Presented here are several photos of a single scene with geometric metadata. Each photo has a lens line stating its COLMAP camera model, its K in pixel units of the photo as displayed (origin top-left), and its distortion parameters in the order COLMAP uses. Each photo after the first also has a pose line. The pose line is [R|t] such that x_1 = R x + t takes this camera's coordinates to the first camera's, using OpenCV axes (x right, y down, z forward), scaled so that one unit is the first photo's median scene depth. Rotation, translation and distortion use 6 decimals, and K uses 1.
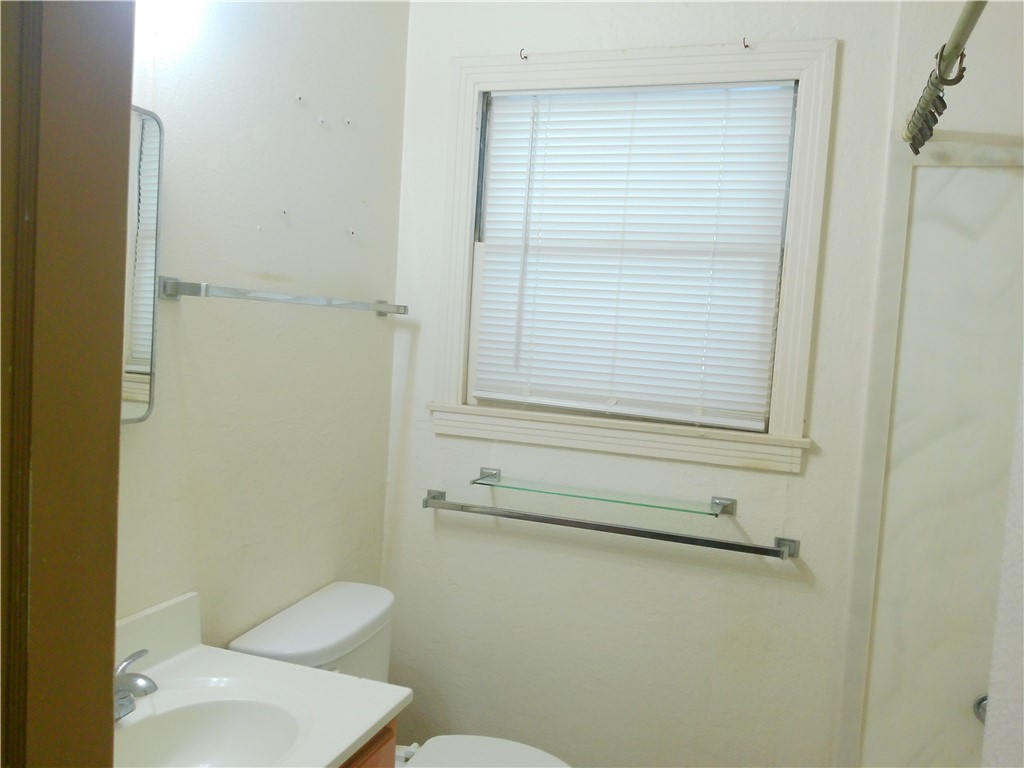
lens RADIAL K [[832.8, 0, 512.8], [0, 832.8, 389.3], [0, 0, 1]] dist [0.112475, -0.238634]
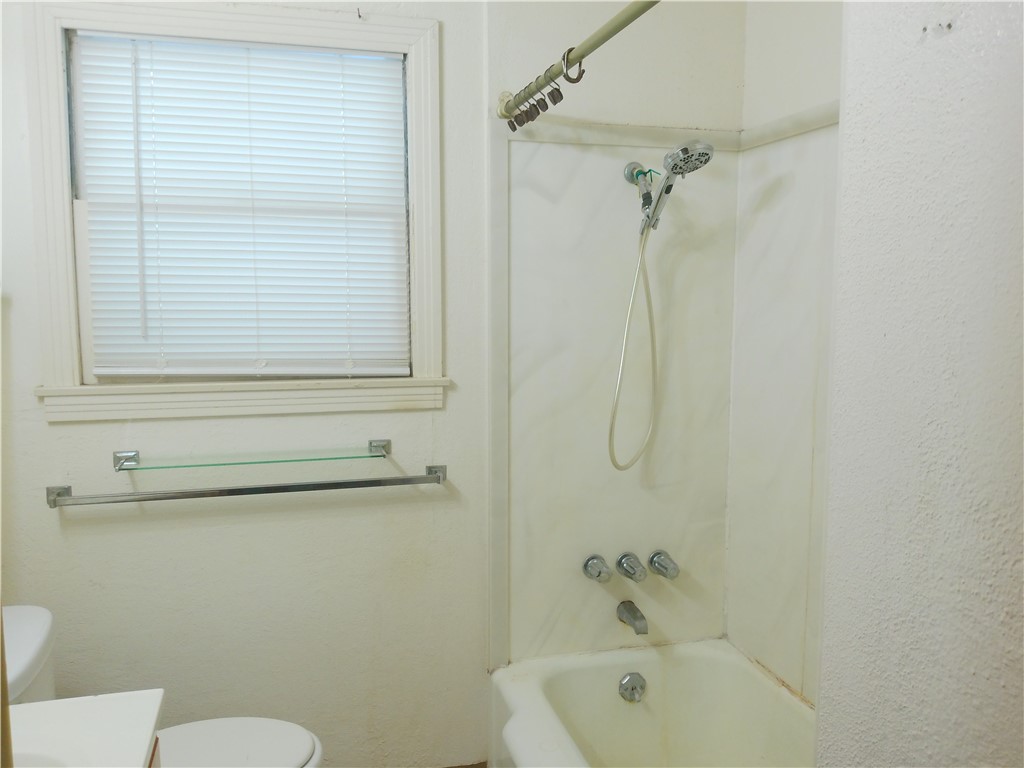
lens RADIAL K [[832.8, 0, 512.8], [0, 832.8, 389.3], [0, 0, 1]] dist [0.112475, -0.238634]
pose [[0.818948, -0.125366, 0.560007, -0.208335], [0.090073, 0.991832, 0.090314, -0.018991], [-0.566755, -0.023521, 0.823550, 0.005972]]
